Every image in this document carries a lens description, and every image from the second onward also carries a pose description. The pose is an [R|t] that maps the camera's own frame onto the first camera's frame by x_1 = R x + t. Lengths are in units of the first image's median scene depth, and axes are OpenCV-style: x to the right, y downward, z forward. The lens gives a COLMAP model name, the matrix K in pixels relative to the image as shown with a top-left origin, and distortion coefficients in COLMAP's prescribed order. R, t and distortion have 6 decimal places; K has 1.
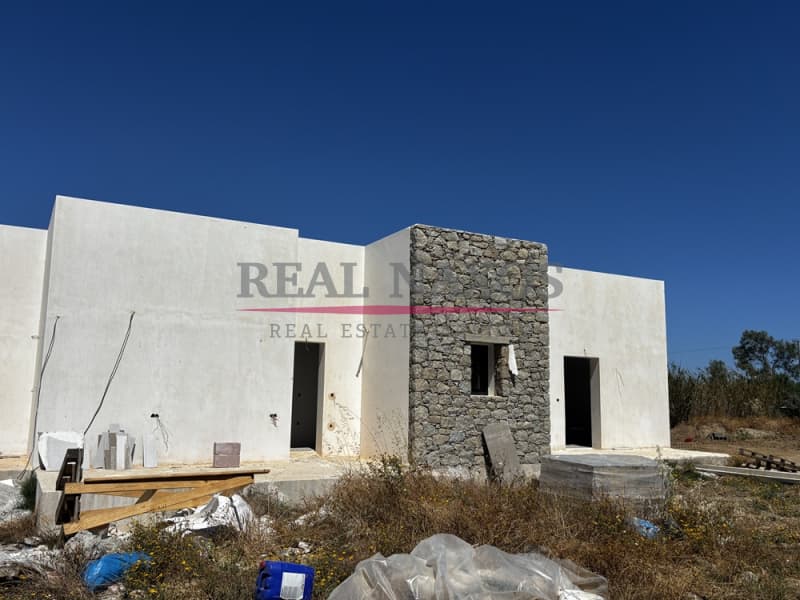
lens RADIAL K [[674.7, 0, 400.0], [0, 674.7, 300.0], [0, 0, 1]] dist [0.171581, -0.380988]
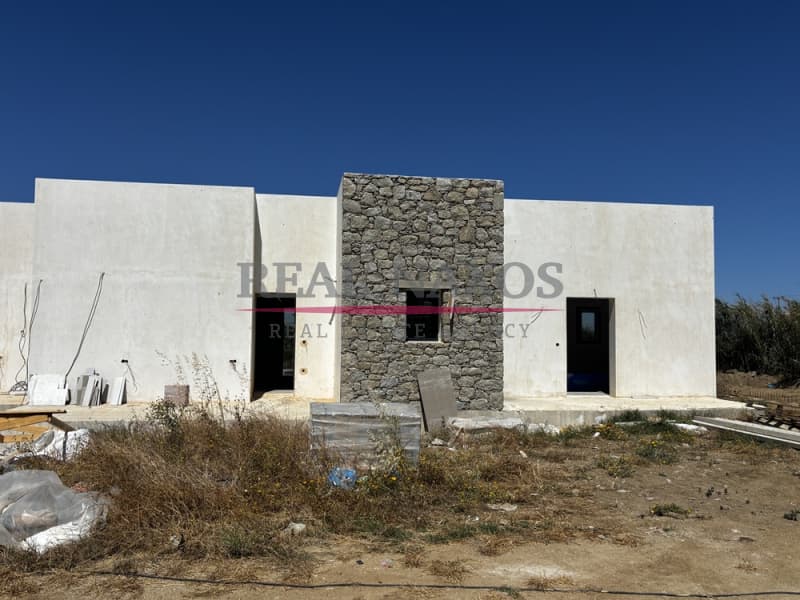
lens RADIAL K [[674.7, 0, 400.0], [0, 674.7, 300.0], [0, 0, 1]] dist [0.171581, -0.380988]
pose [[0.939029, -0.026880, -0.342787, 0.428857], [0.056531, 0.995442, 0.076804, 0.002015], [0.339160, -0.091499, 0.936268, 0.067262]]
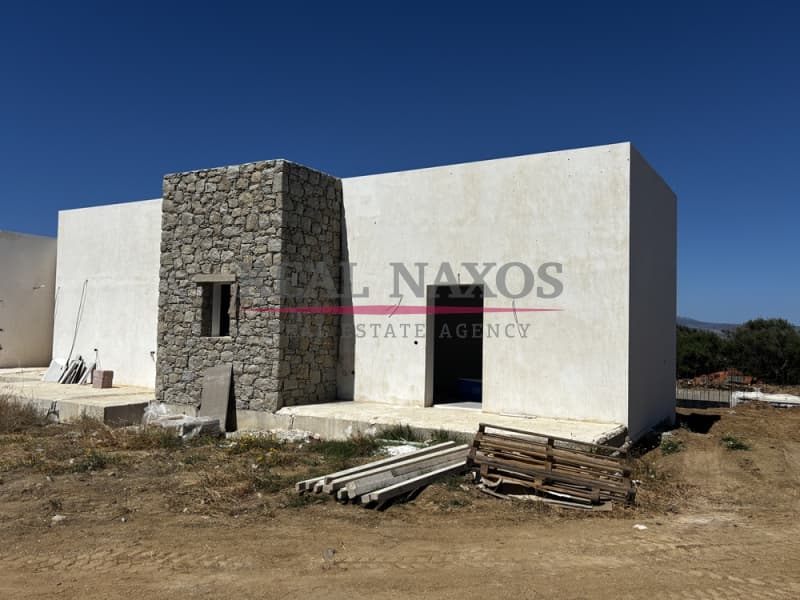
lens RADIAL K [[674.7, 0, 400.0], [0, 674.7, 300.0], [0, 0, 1]] dist [0.171581, -0.380988]
pose [[0.504759, -0.047942, -0.861928, 1.086195], [0.114418, 0.993363, 0.011753, 0.106536], [0.855644, -0.104553, 0.506895, 0.729796]]
